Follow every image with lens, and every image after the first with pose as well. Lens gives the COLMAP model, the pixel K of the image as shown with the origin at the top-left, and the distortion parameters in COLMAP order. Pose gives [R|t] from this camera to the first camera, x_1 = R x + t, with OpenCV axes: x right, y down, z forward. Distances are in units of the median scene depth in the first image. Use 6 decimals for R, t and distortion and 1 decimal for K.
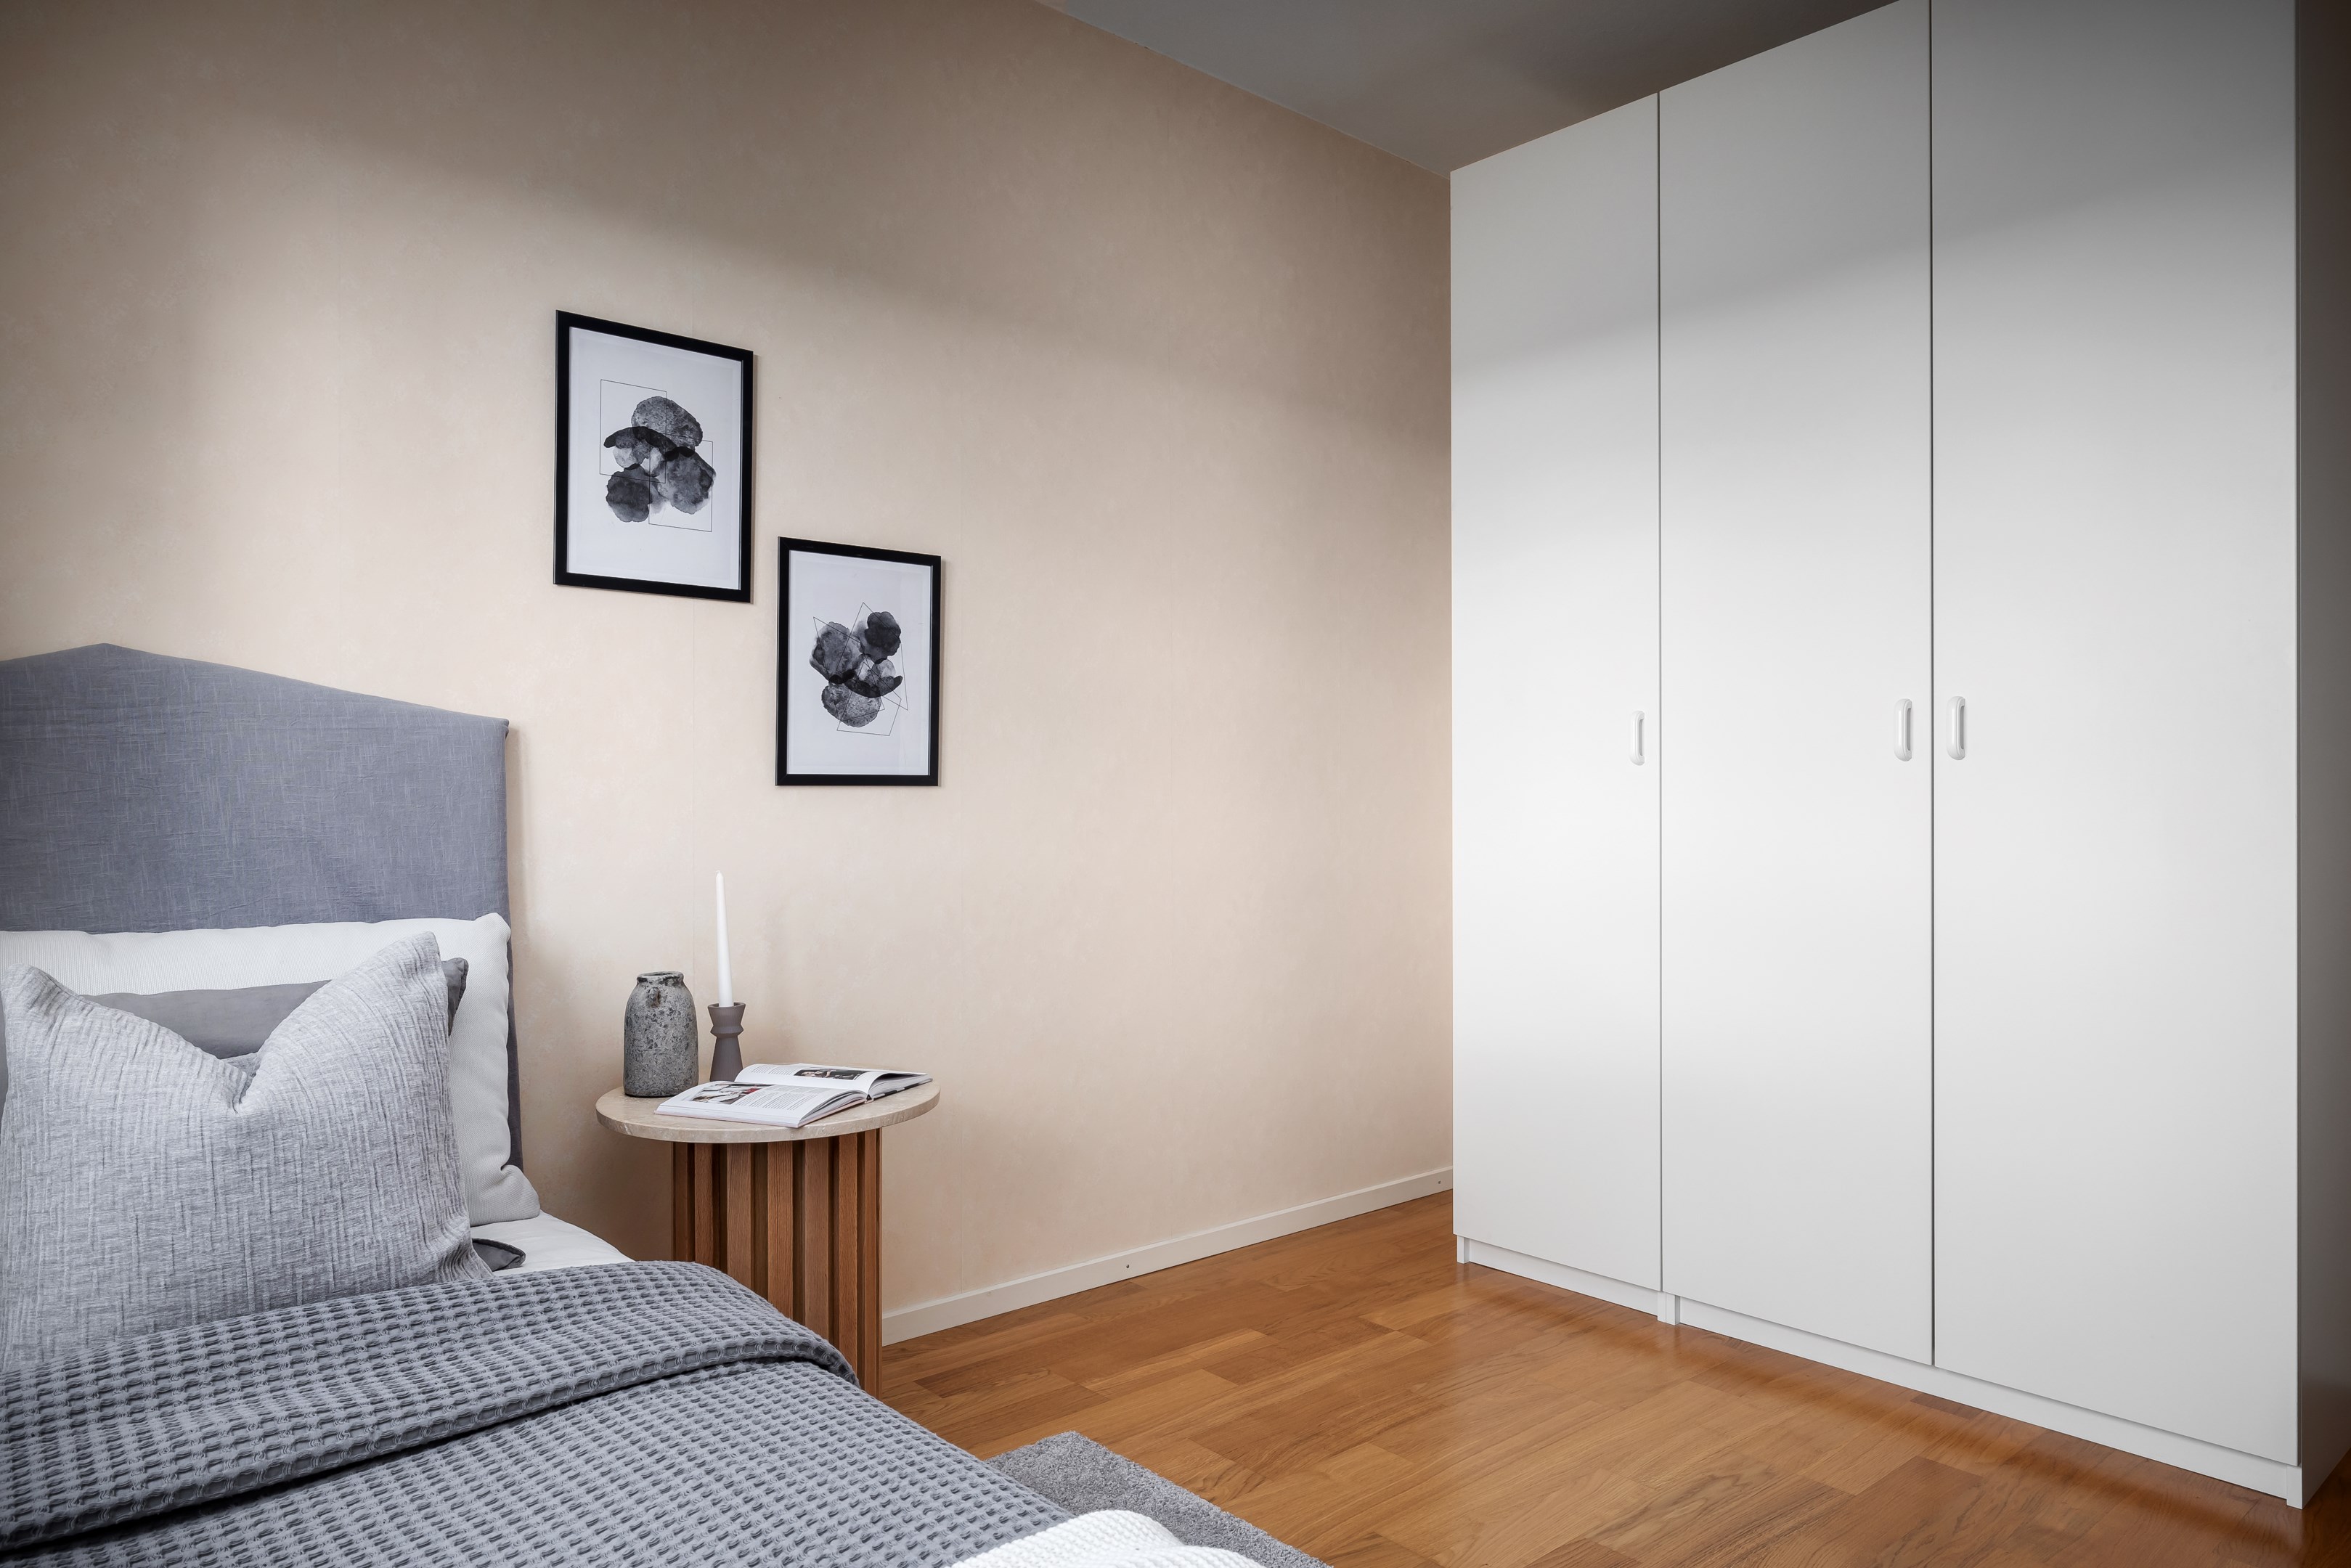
lens RADIAL K [[1504.1, 0, 1175.5], [0, 1504.1, 784.0], [0, 0, 1]] dist [-0.004235, -0.000854]
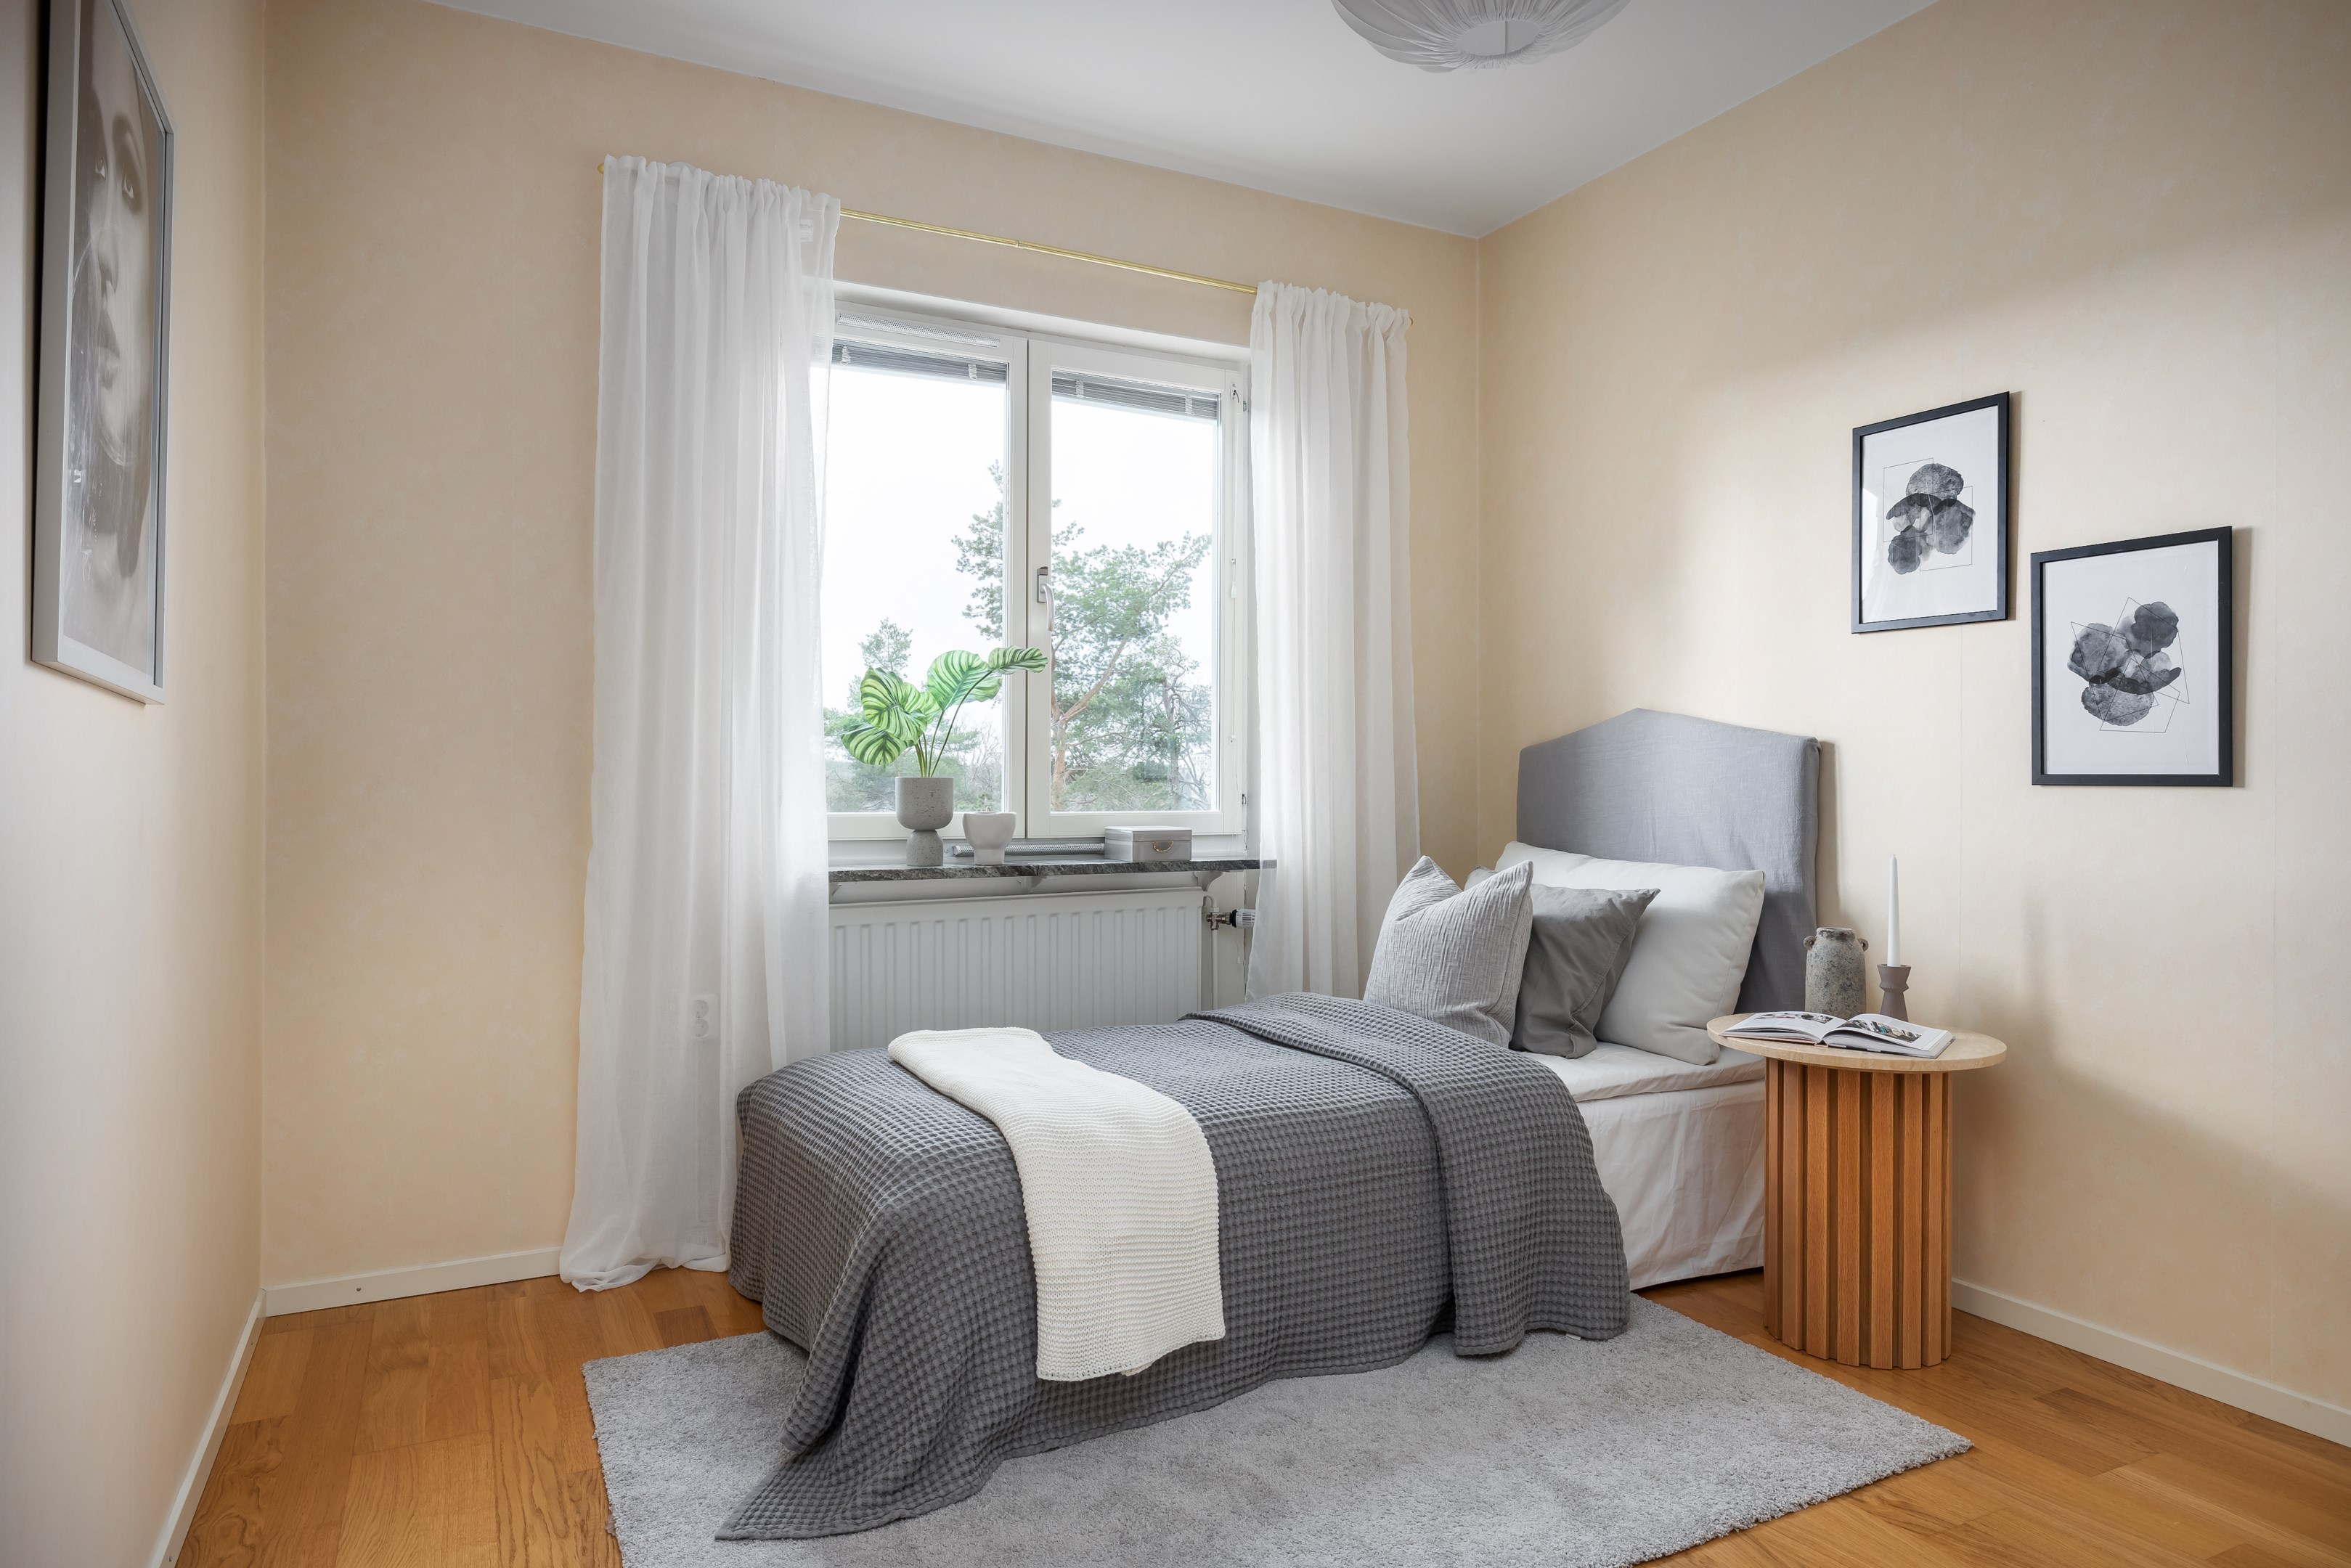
lens RADIAL K [[1415.3, 0, 1175.5], [0, 1415.3, 784.0], [0, 0, 1]] dist [-0.002463, 0.002015]
pose [[-0.241089, 0.005493, -0.970487, 0.853792], [0.000238, 0.999984, 0.005601, -0.005357], [0.970503, 0.001119, -0.241087, 0.639986]]
